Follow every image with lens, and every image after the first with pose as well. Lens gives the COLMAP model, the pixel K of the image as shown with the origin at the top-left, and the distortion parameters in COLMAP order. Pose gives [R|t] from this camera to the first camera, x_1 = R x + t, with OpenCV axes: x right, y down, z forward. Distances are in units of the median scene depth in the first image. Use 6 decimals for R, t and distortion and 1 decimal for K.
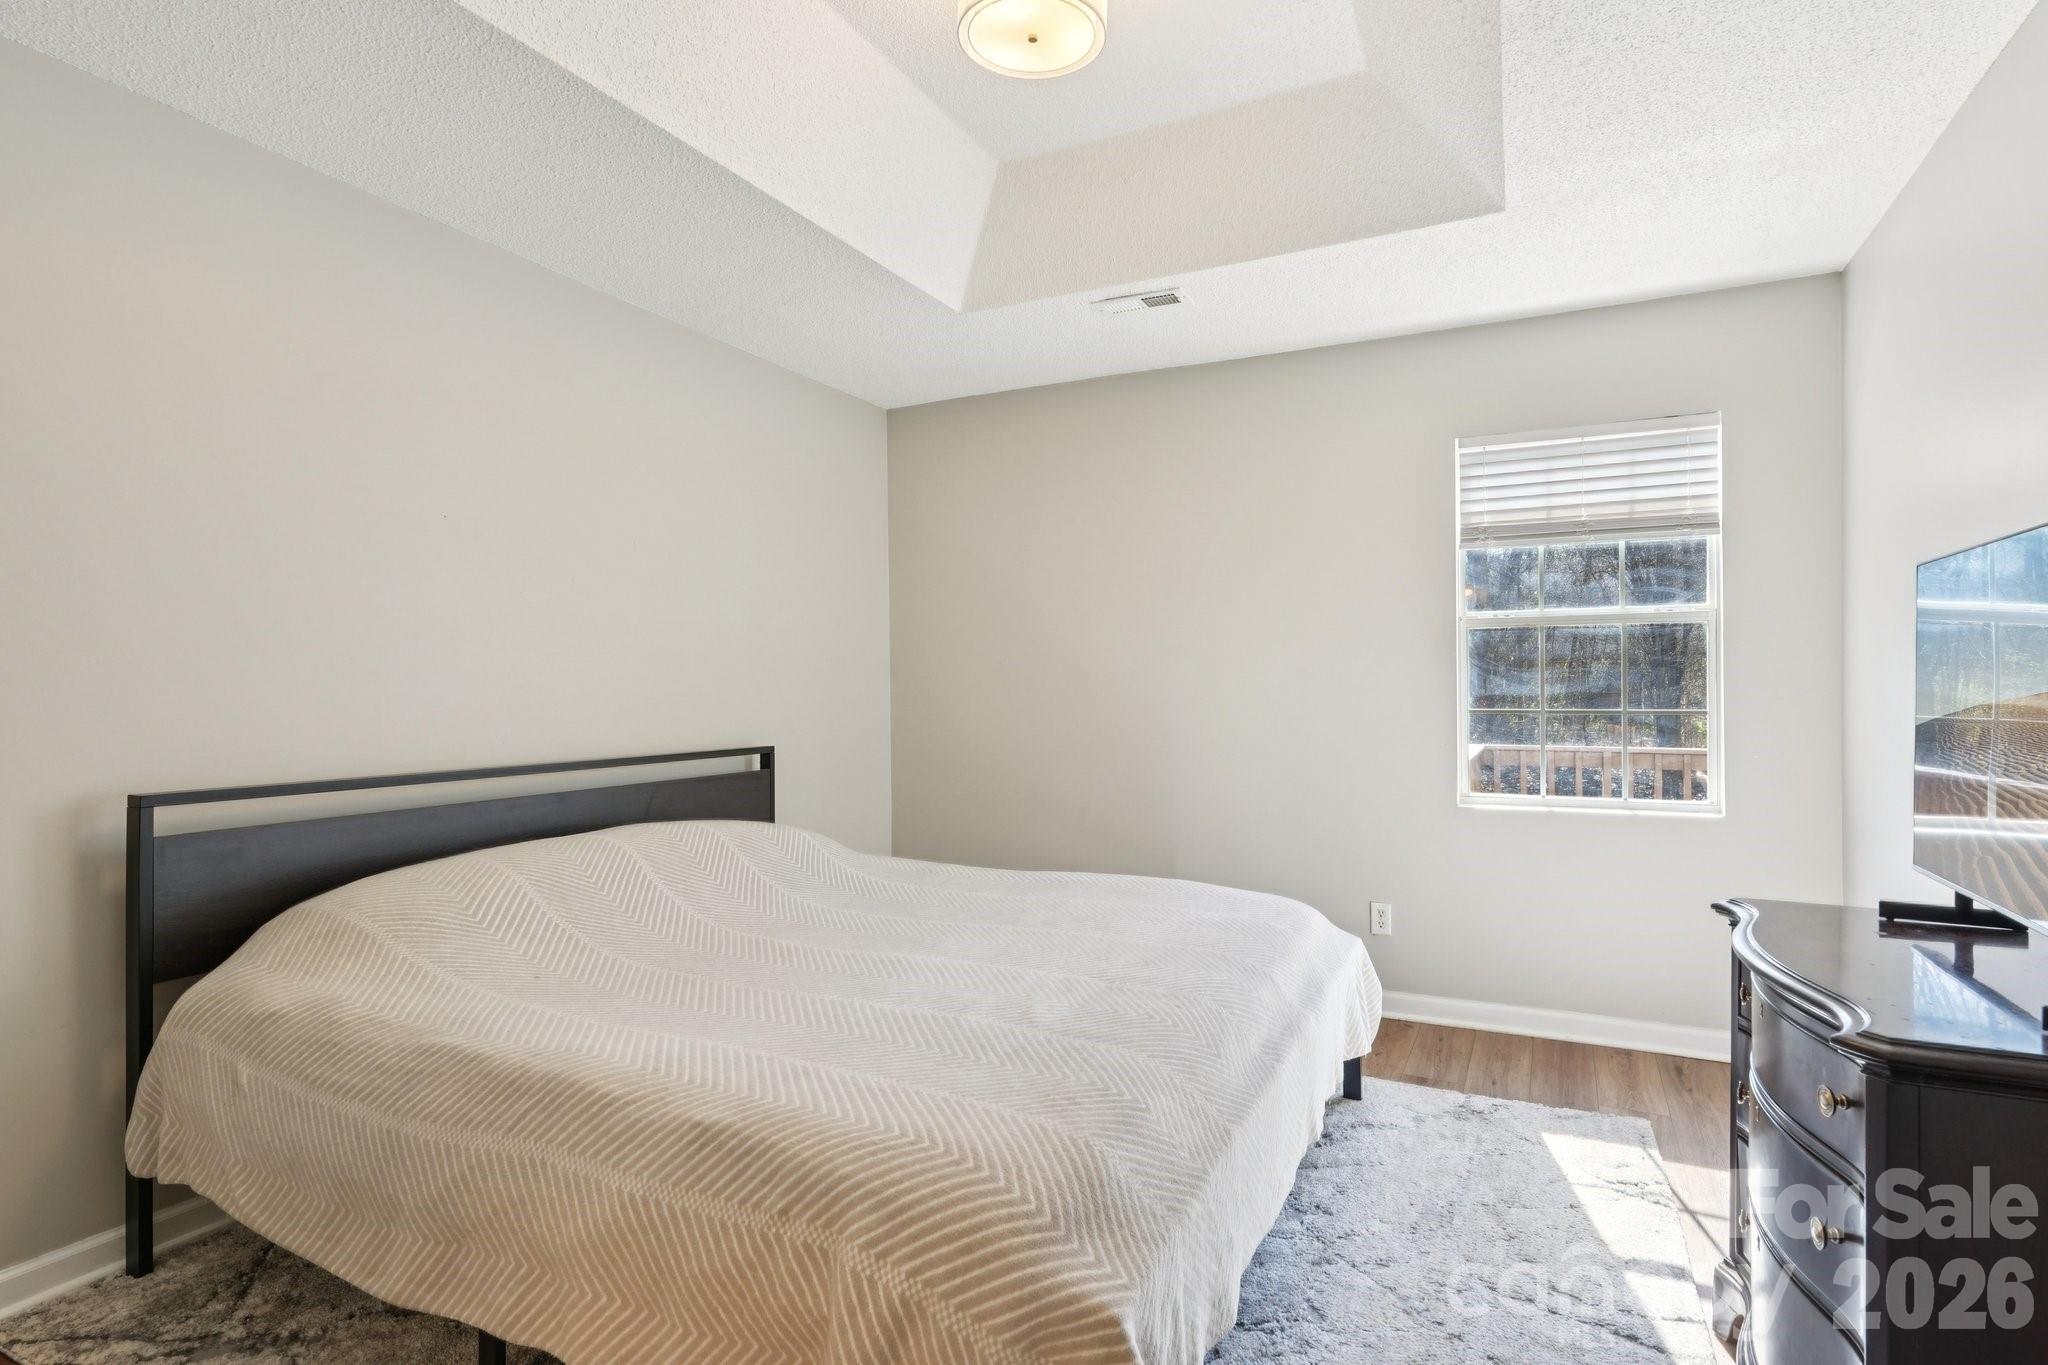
lens RADIAL K [[1073.8, 0, 1023.5], [0, 1073.8, 710.0], [0, 0, 1]] dist [-0.000290, 0.001123]
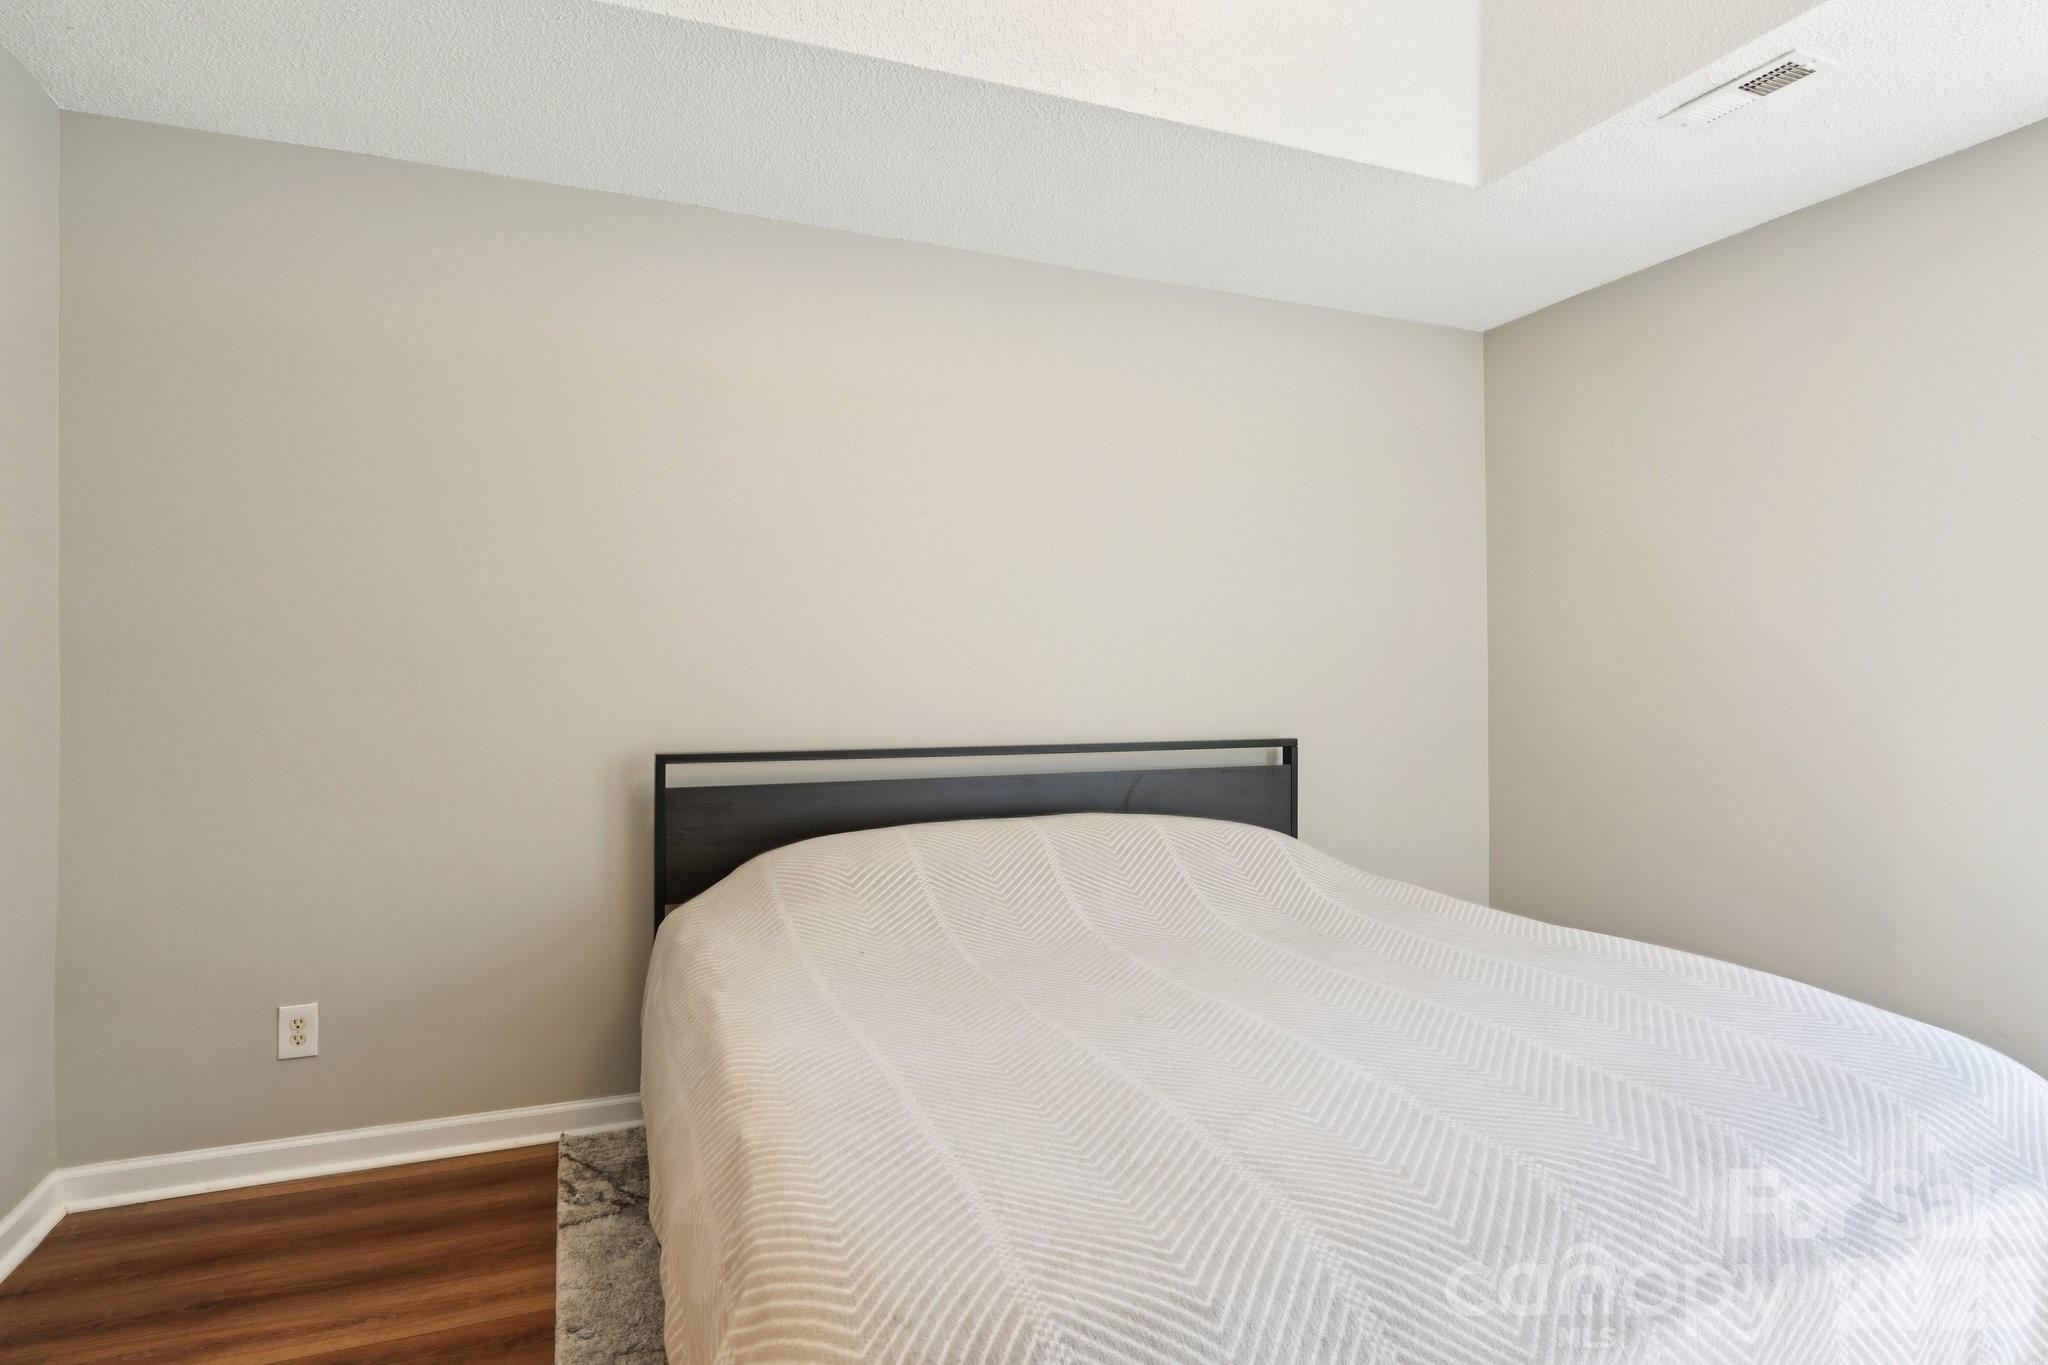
lens RADIAL K [[1098.1, 0, 1023.7], [0, 1098.1, 684.5], [0, 0, 1]] dist [-0.011256, -0.000297]
pose [[0.745711, 0.009240, -0.666206, 0.271342], [-0.017459, 0.999831, -0.005676, -0.002258], [0.666041, 0.015864, 0.745746, 0.242836]]
